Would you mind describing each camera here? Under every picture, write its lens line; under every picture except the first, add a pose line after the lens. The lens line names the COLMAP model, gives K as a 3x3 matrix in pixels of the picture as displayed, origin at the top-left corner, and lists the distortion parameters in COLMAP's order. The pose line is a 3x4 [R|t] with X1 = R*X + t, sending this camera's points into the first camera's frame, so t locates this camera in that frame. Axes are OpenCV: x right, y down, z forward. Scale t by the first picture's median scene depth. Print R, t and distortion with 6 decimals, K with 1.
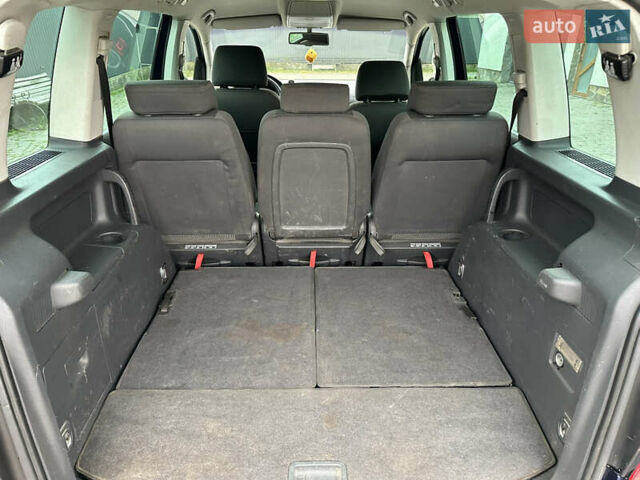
lens RADIAL K [[461.2, 0, 324.2], [0, 461.2, 242.3], [0, 0, 1]] dist [0.027010, -0.028455]
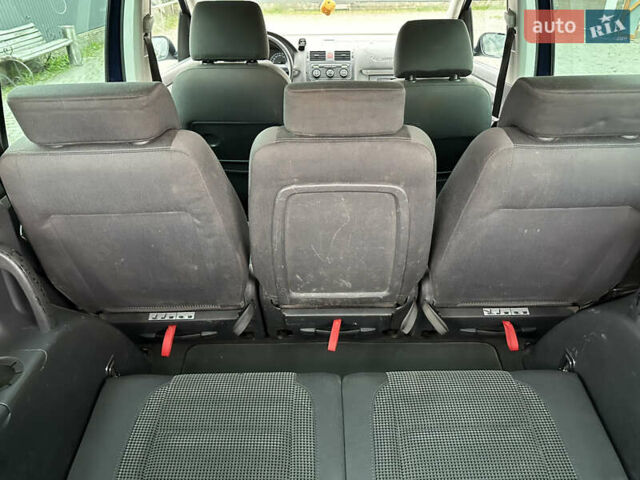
lens RADIAL K [[480.2, 0, 320.0], [0, 480.2, 240.0], [0, 0, 1]] dist [0.001631, -0.007442]
pose [[0.999304, -0.003454, -0.037146, -0.022826], [0.006857, 0.995747, 0.091869, -0.167424], [0.036671, -0.092060, 0.995078, 0.321434]]
